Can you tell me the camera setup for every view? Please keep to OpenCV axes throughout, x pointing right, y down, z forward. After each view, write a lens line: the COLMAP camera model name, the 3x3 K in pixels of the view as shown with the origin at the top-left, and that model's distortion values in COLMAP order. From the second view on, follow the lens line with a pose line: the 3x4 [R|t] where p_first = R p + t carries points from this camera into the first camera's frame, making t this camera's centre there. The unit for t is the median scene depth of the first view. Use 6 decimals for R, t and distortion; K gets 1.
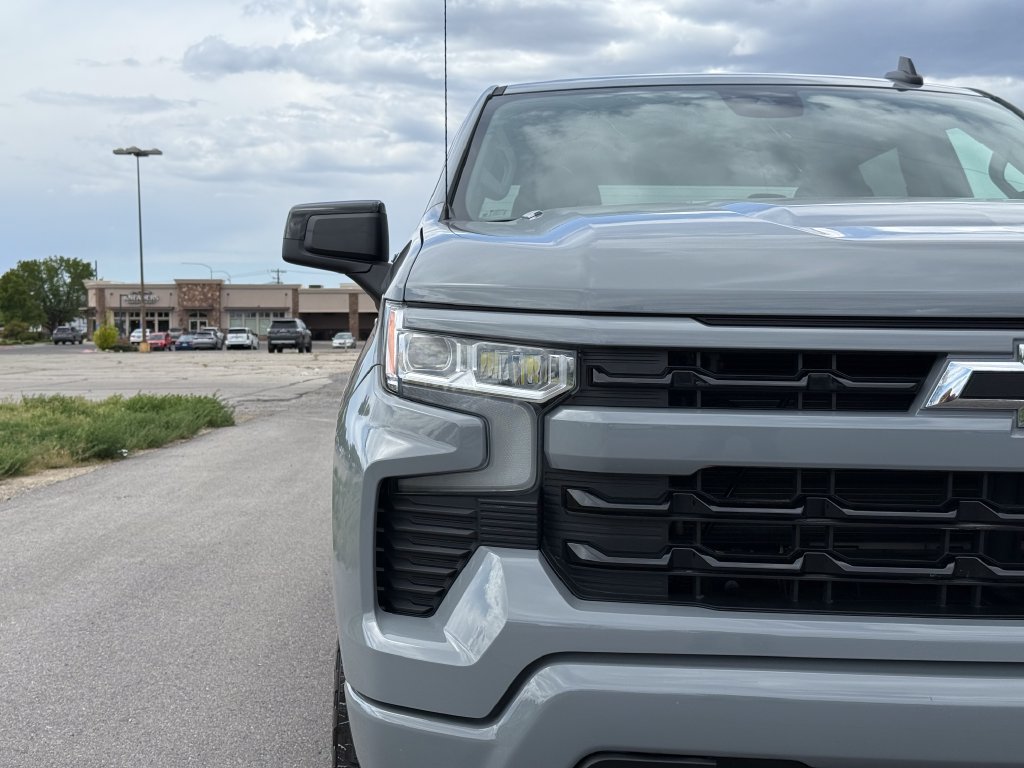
lens RADIAL K [[1434.1, 0, 515.7], [0, 1434.1, 383.6], [0, 0, 1]] dist [0.111145, 0.000000]
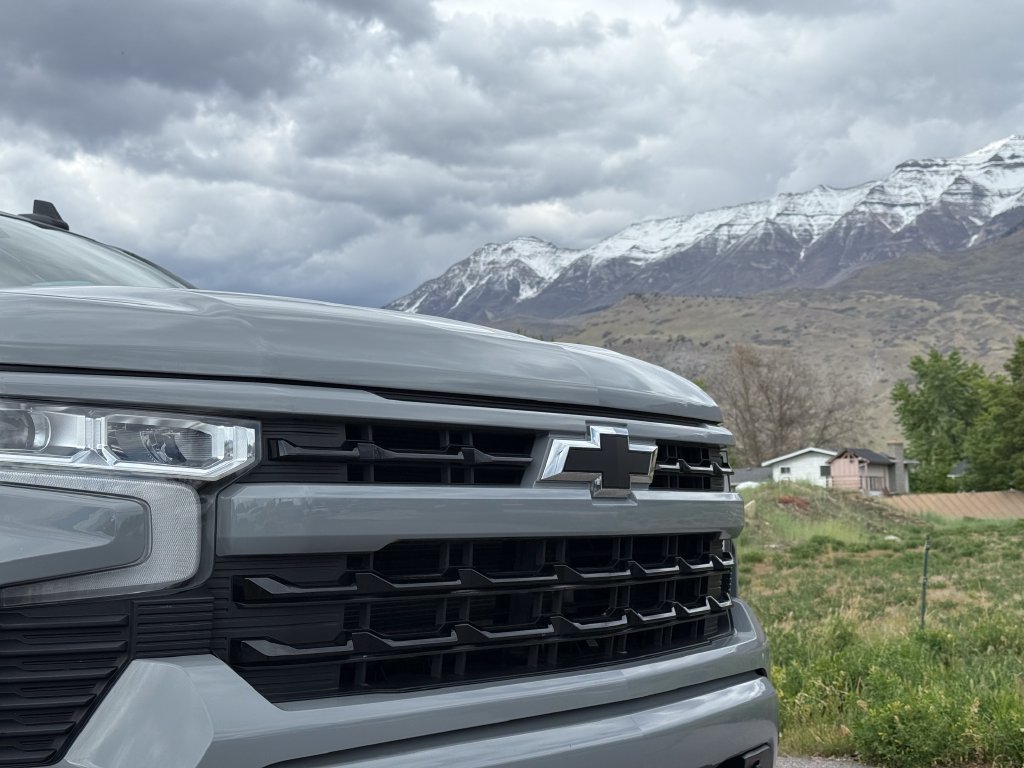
lens RADIAL K [[1434.1, 0, 512.9], [0, 1434.1, 386.6], [0, 0, 1]] dist [0.111145, 0.000000]
pose [[0.574472, 0.056389, 0.816580, -0.601940], [0.026739, 0.995799, -0.087577, 0.038901], [-0.818088, 0.072145, 0.570550, 0.362978]]
